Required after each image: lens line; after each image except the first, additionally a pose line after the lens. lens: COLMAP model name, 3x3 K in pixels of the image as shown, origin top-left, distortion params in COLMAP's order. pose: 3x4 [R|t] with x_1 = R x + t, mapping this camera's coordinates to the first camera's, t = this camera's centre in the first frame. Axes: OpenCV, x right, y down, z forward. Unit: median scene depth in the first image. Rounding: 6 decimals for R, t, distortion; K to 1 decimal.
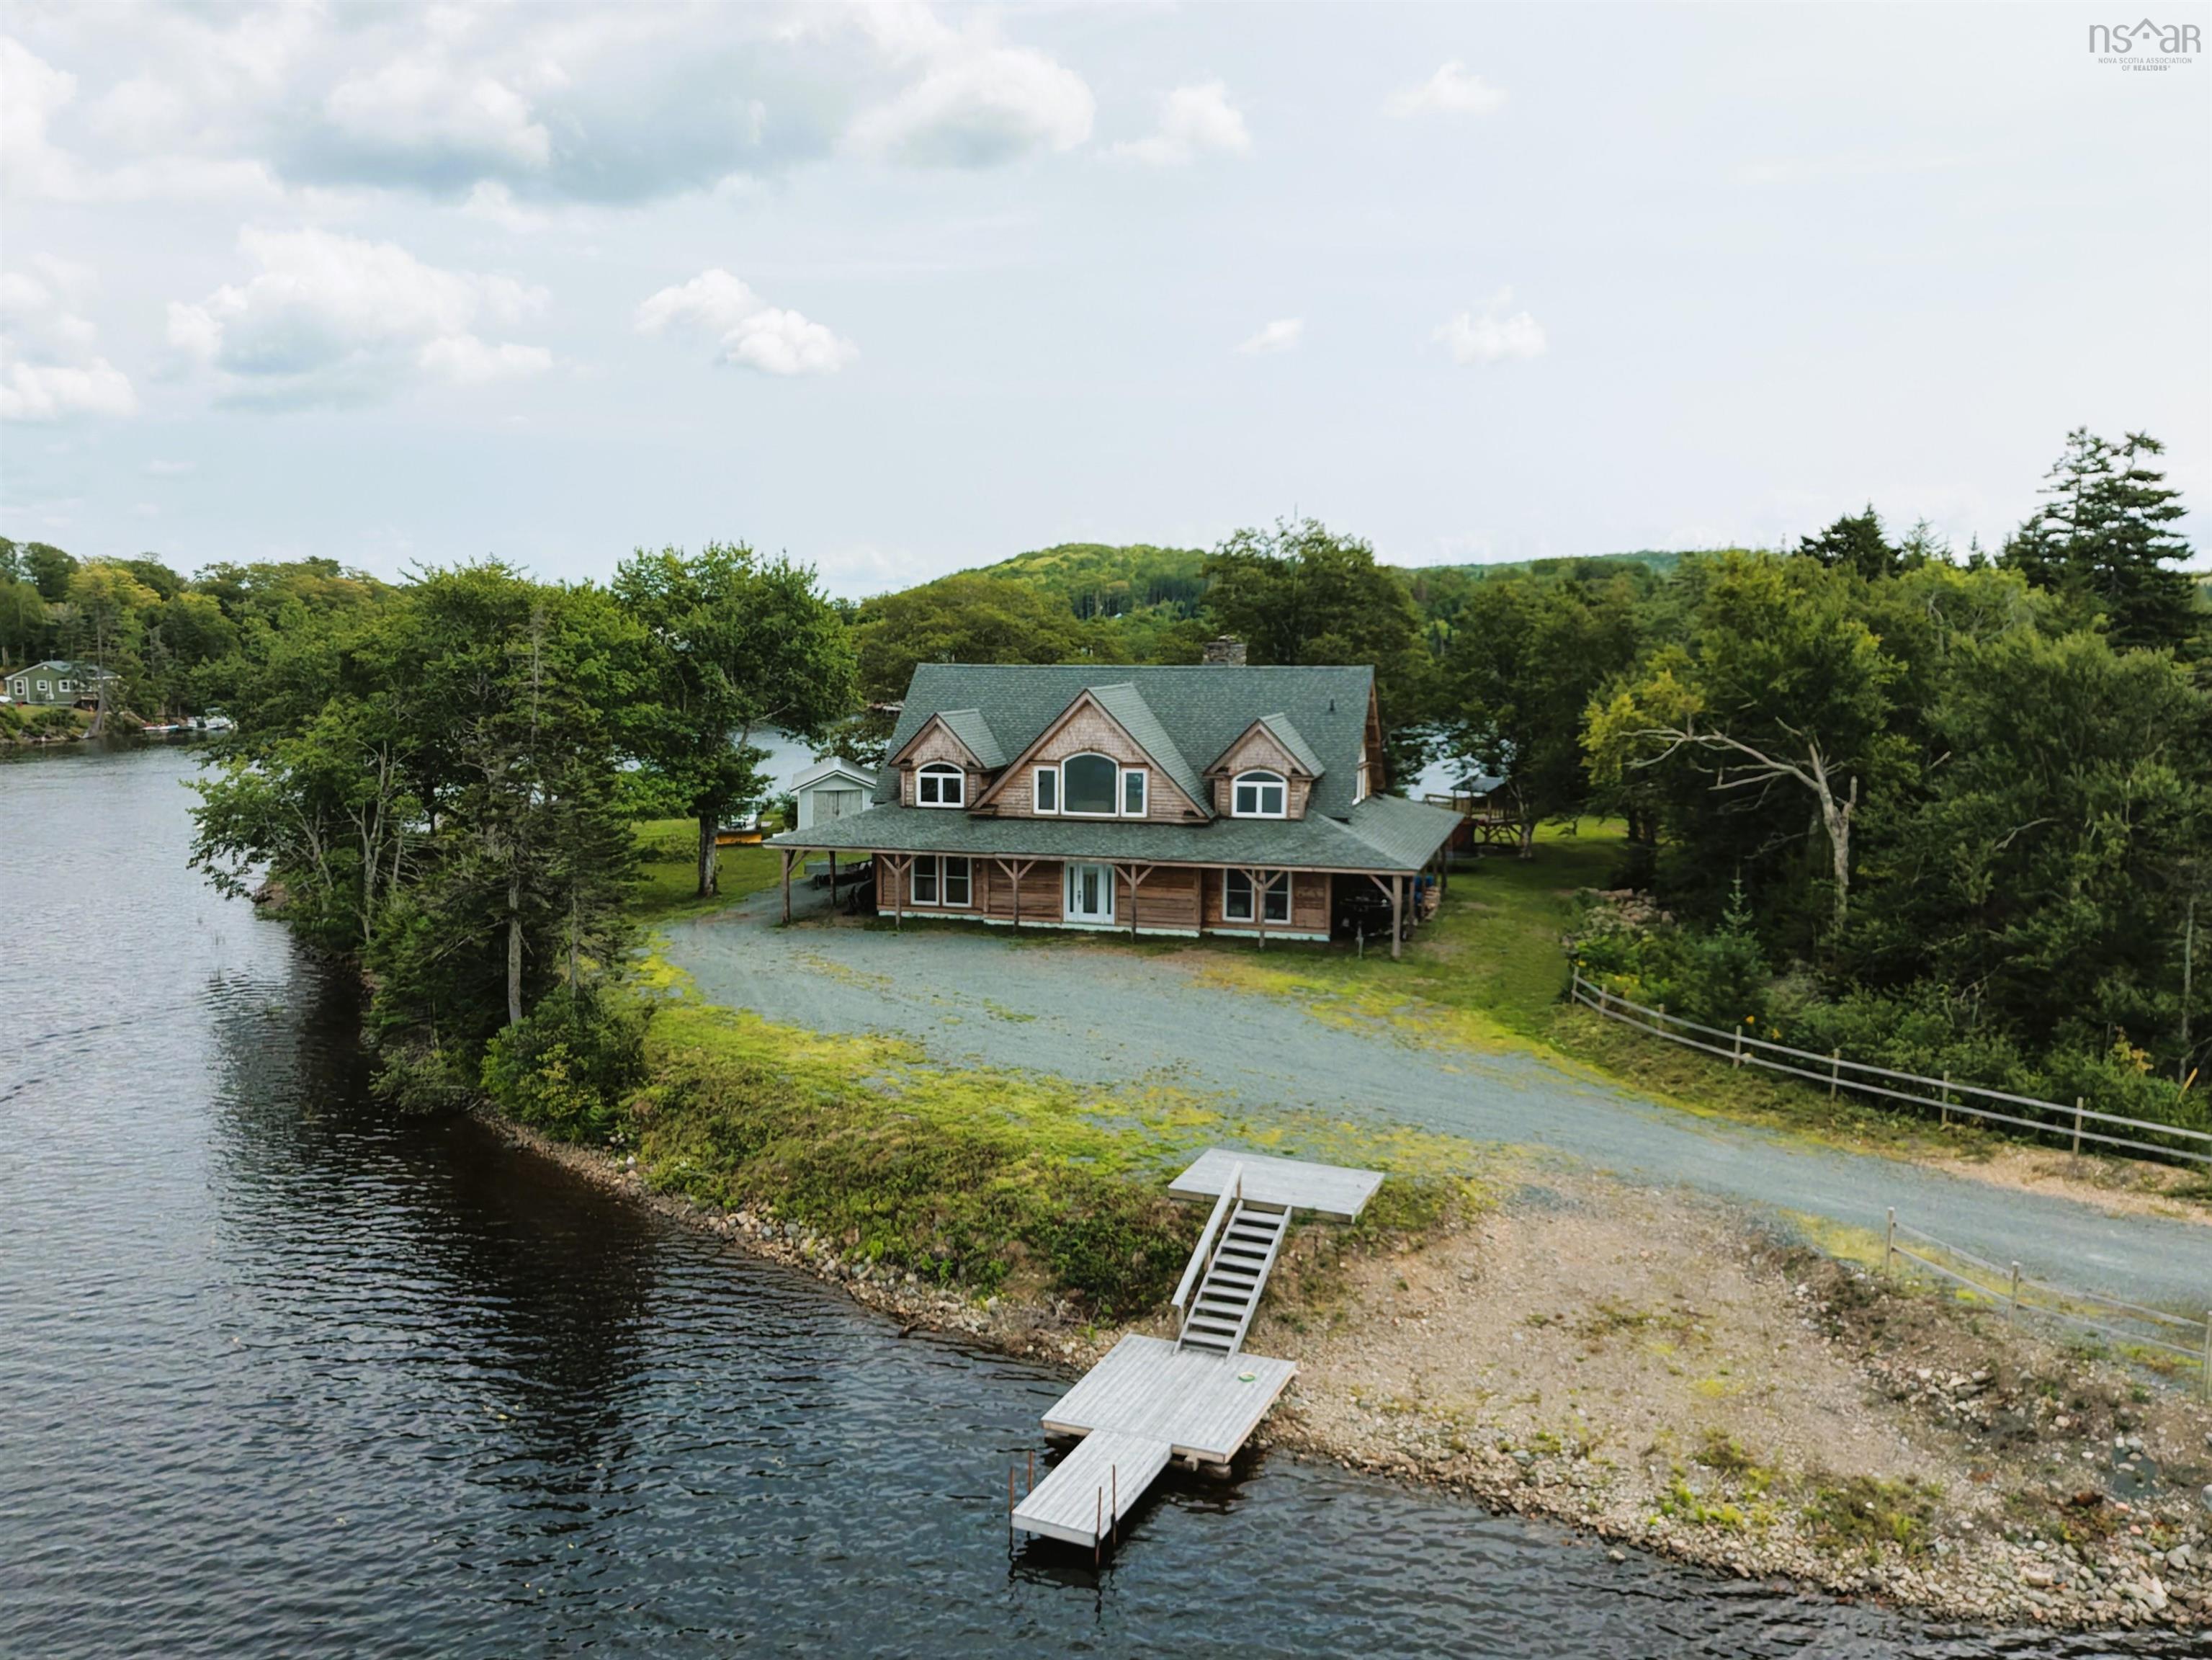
lens RADIAL K [[1775.4, 0, 1098.0], [0, 1775.4, 838.0], [0, 0, 1]] dist [0.030942, 0.001067]
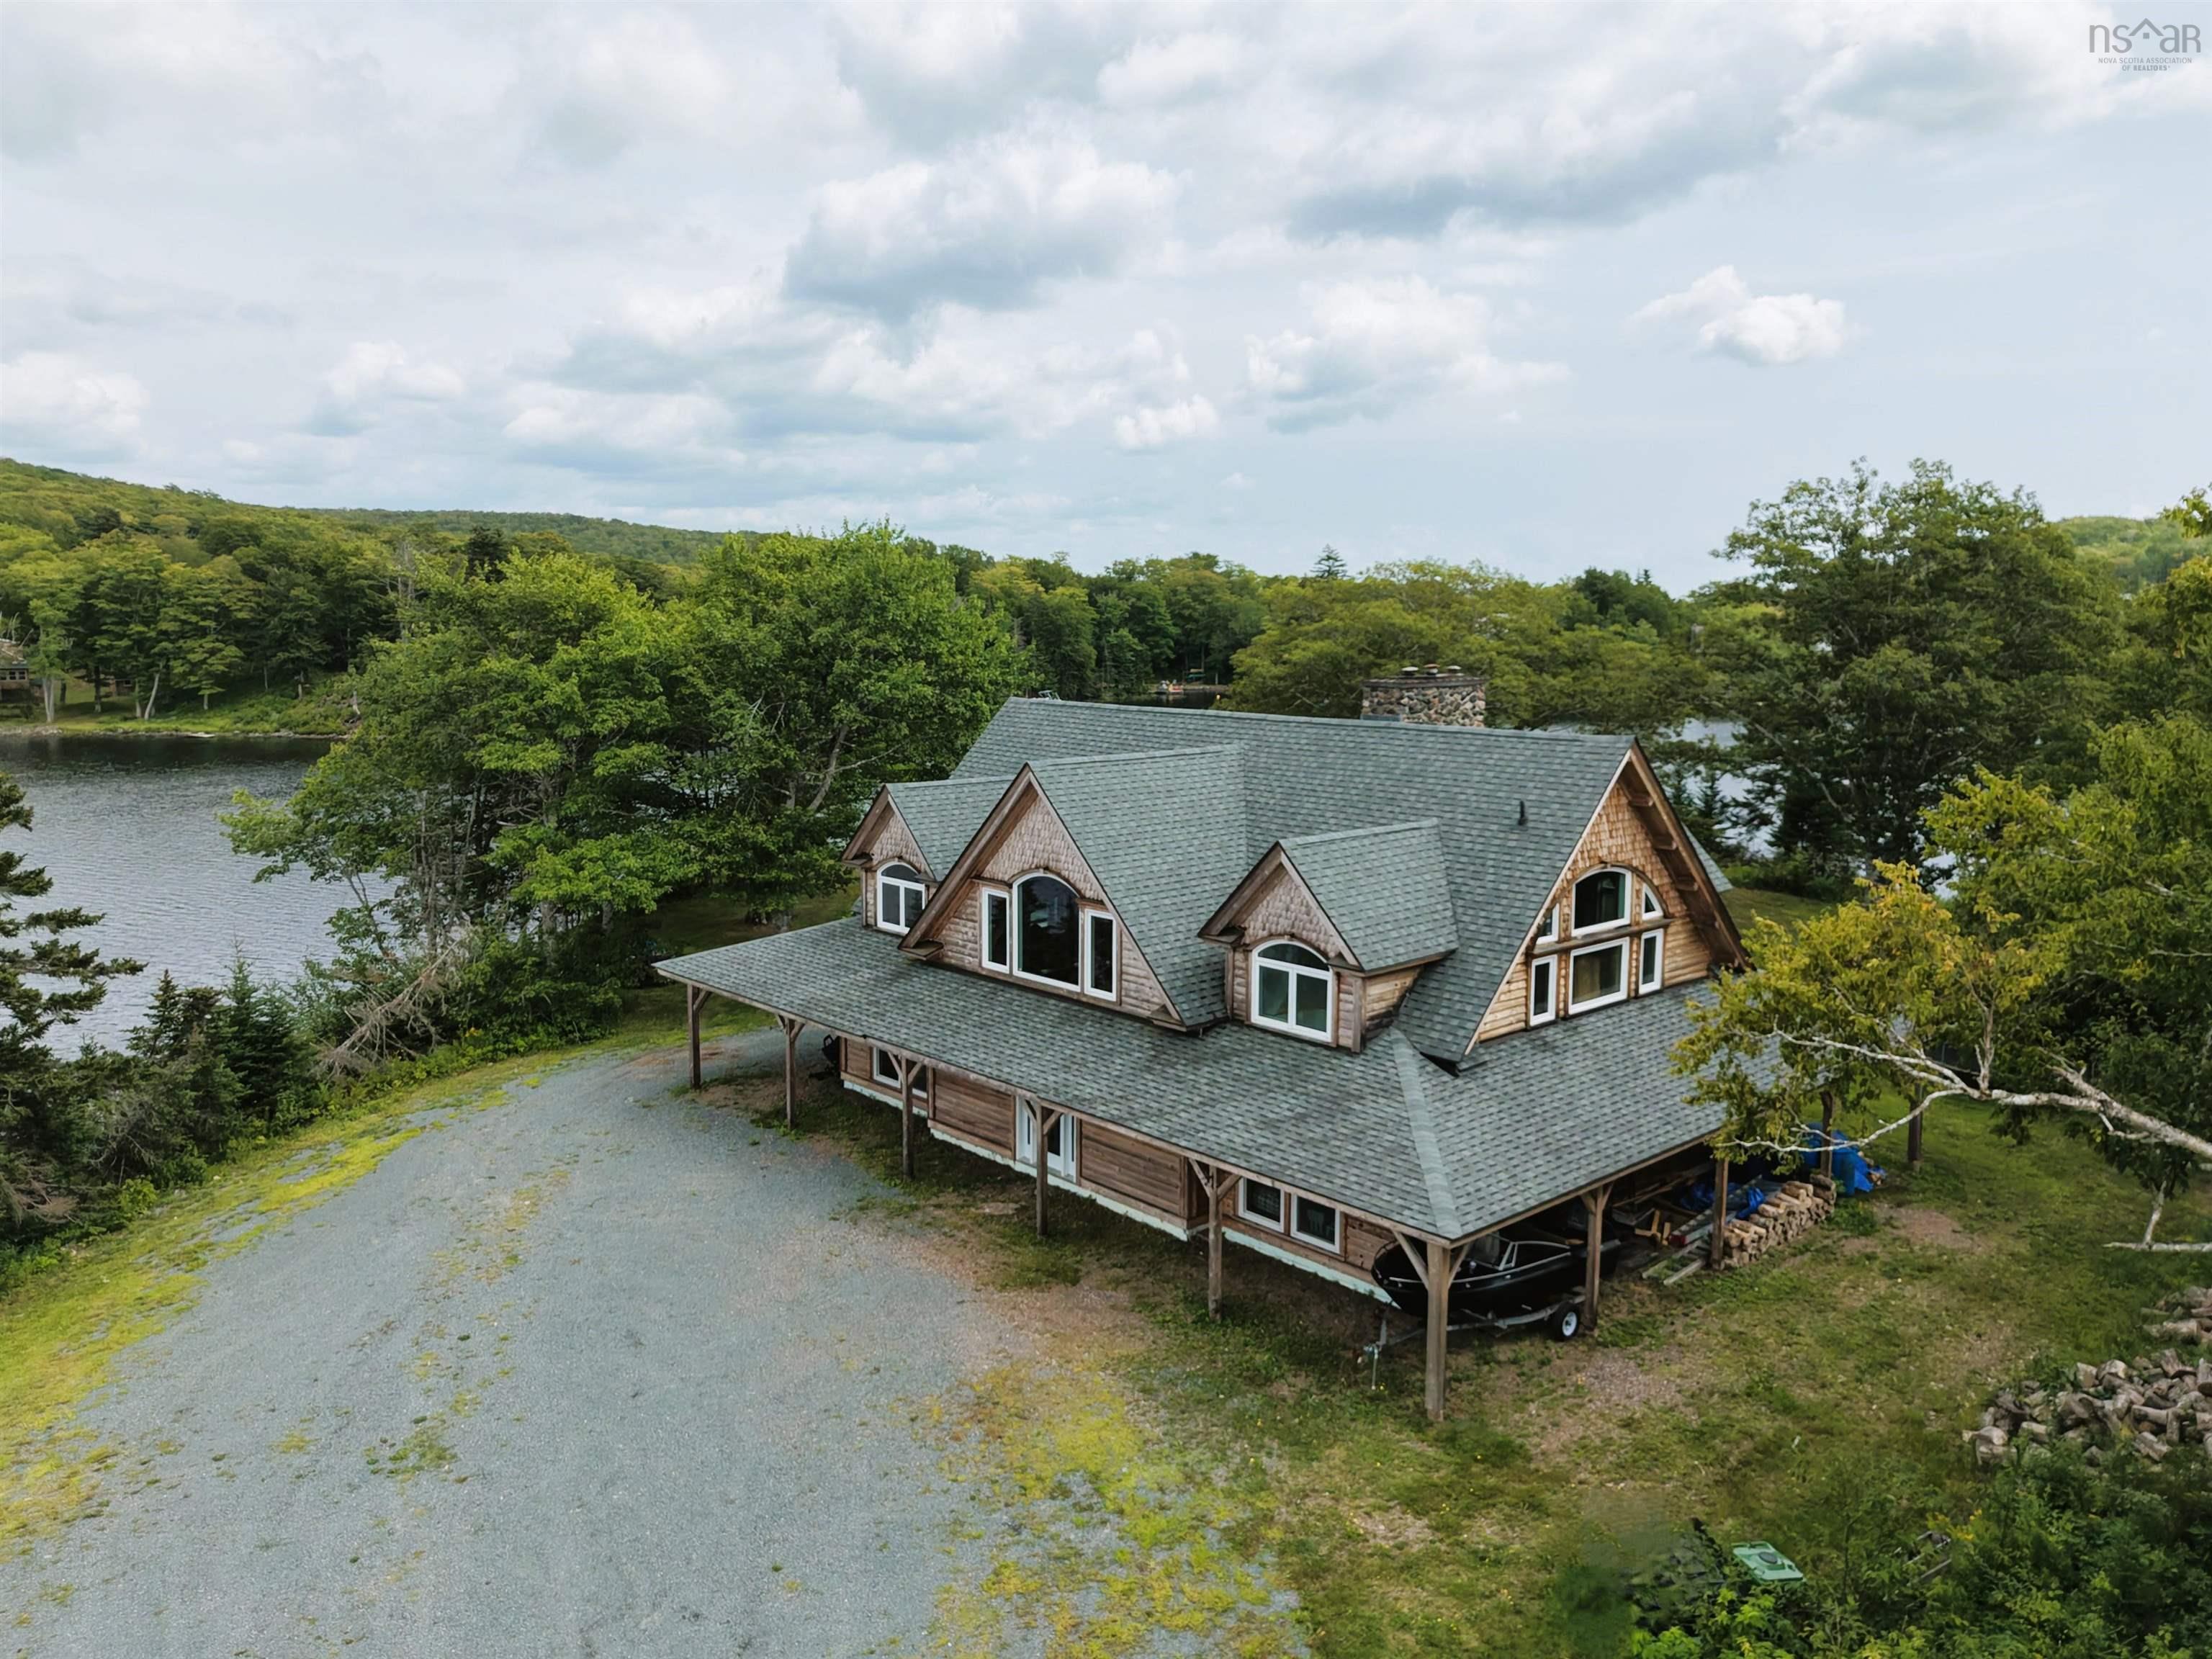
lens RADIAL K [[1648.5, 0, 1121.3], [0, 1648.5, 826.2], [0, 0, 1]] dist [0.011876, -0.000613]
pose [[0.858415, 0.067048, -0.508556, 0.277612], [-0.061295, 0.997725, 0.028078, -0.078623], [0.509281, 0.007069, 0.860571, 0.559035]]
